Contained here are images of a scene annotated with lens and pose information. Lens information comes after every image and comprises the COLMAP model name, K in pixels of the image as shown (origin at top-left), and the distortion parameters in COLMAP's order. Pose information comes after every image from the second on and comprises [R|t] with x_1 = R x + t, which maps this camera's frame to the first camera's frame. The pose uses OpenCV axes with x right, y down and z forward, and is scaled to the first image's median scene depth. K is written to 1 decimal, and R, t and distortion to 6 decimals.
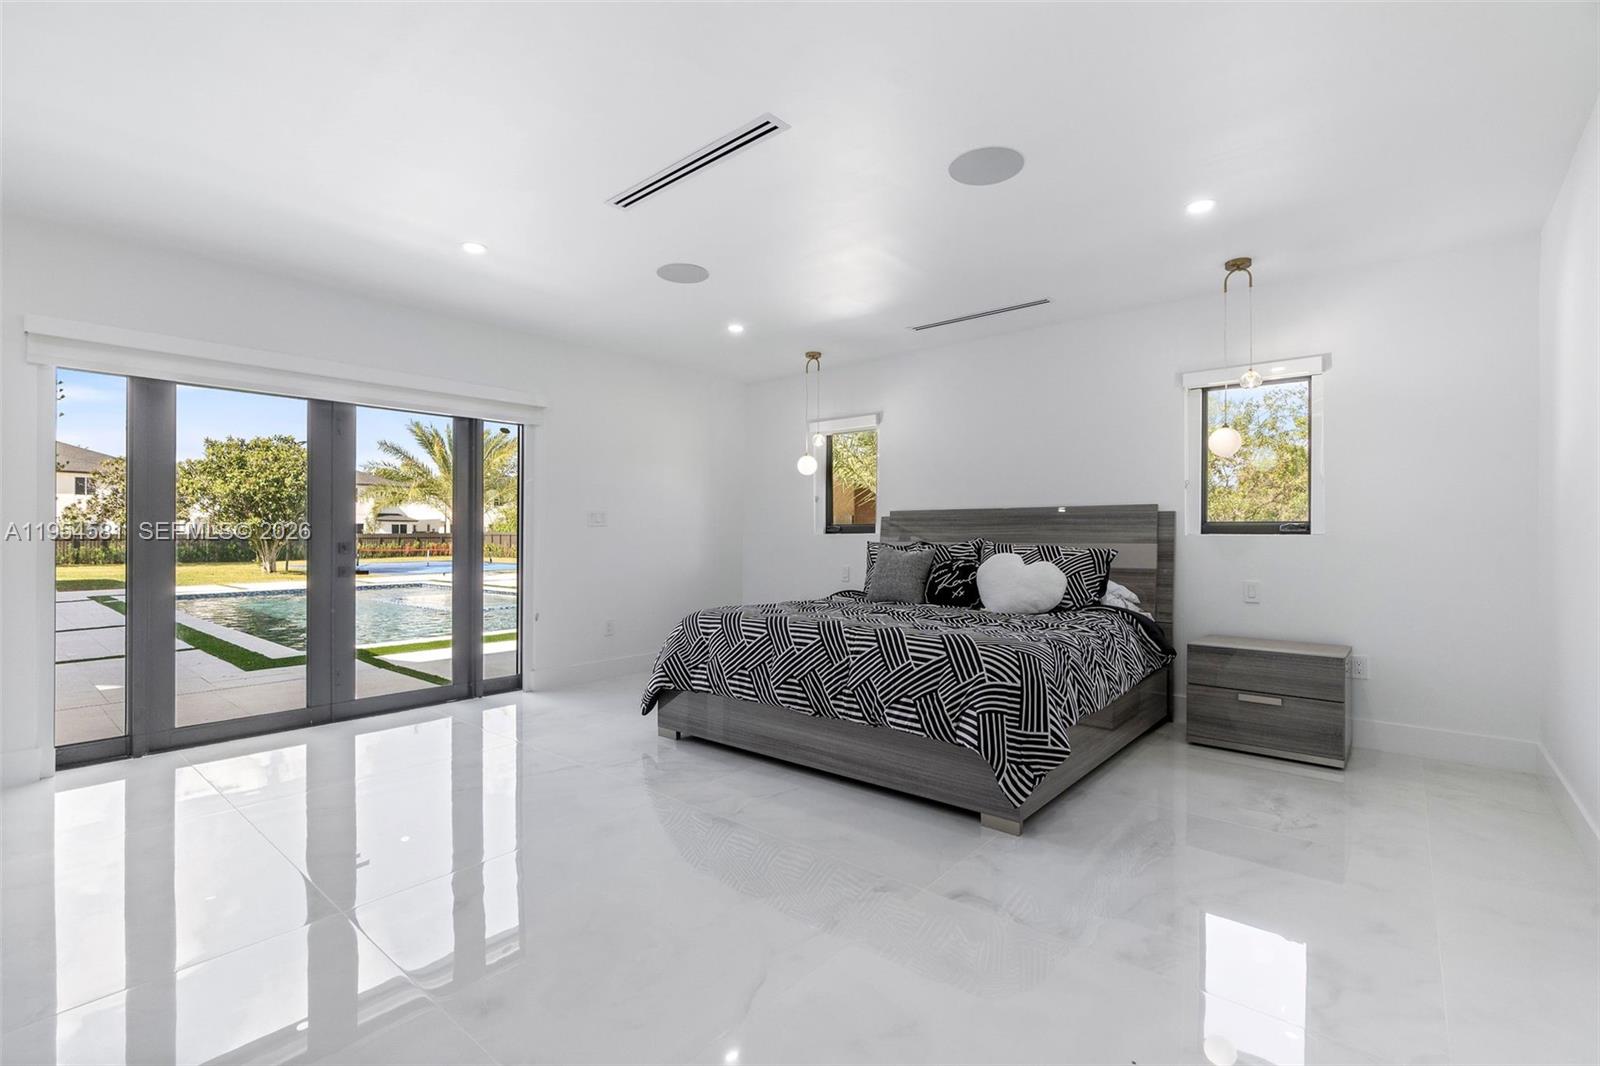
lens RADIAL K [[724.1, 0, 794.1], [0, 724.1, 538.1], [0, 0, 1]] dist [-0.009929, 0.000218]
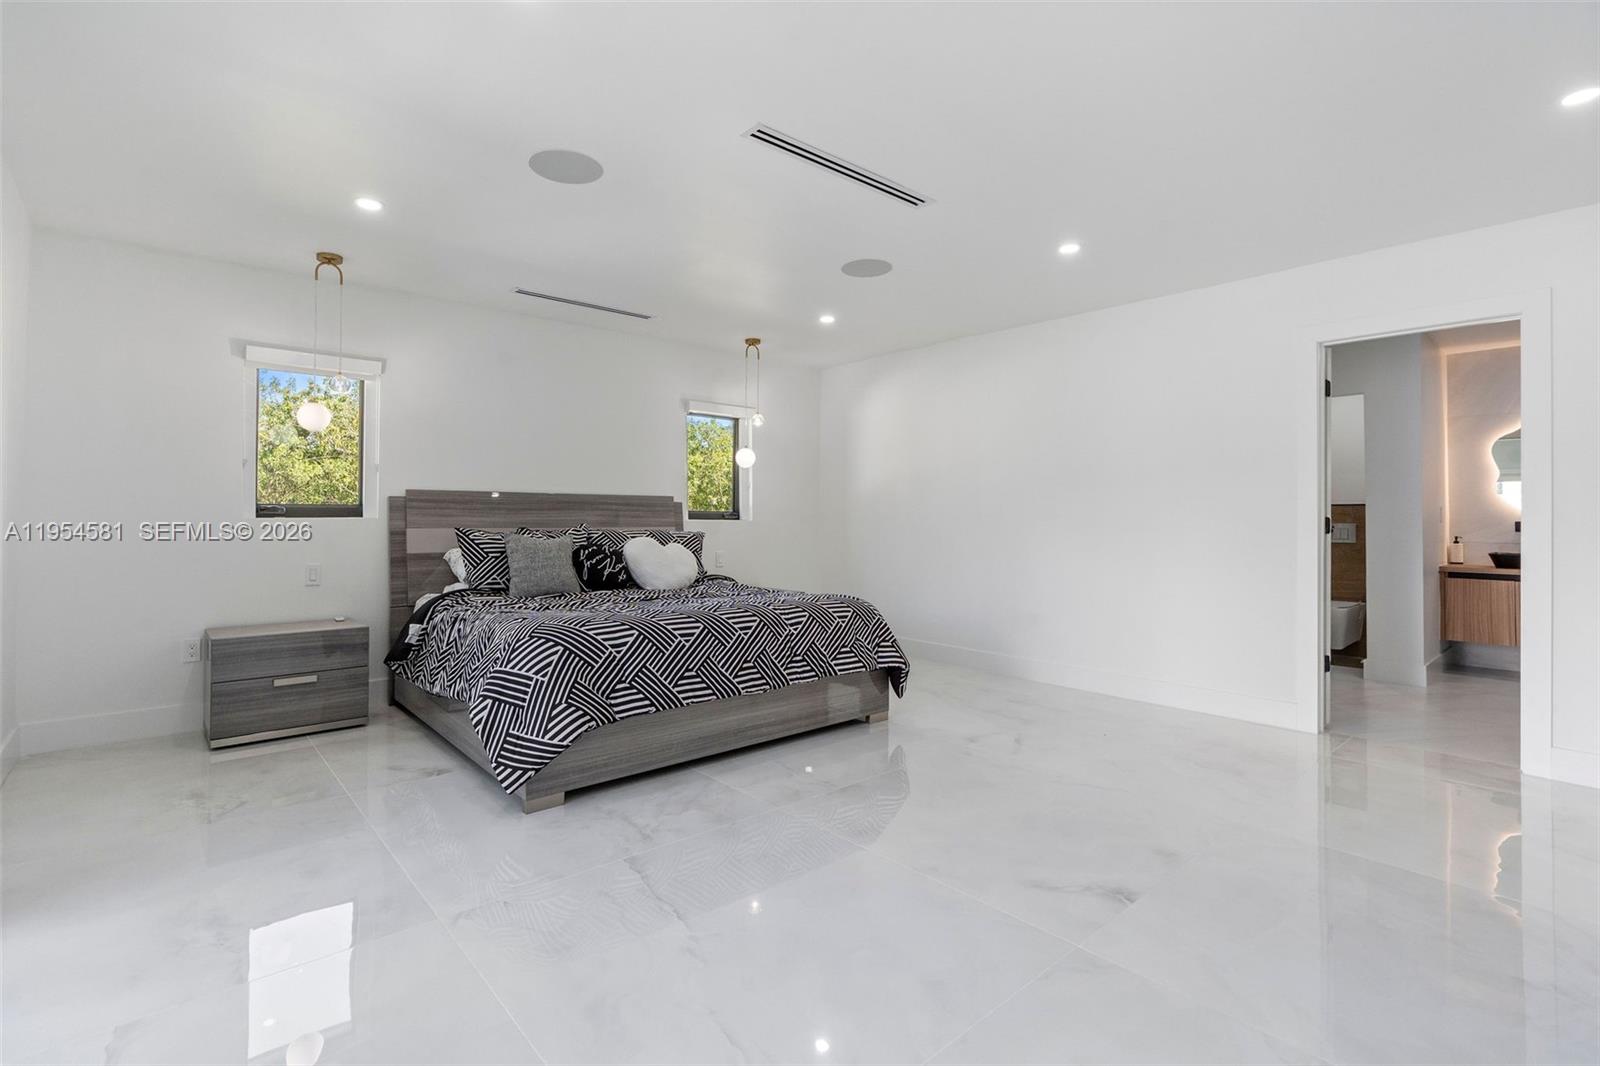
lens RADIAL K [[724.1, 0, 804.5], [0, 724.1, 515.7], [0, 0, 1]] dist [-0.009929, 0.000218]
pose [[0.151465, 0.005601, 0.988447, -0.808469], [0.000842, 0.999983, -0.005796, -0.005455], [-0.988462, 0.001710, 0.151458, 0.622553]]
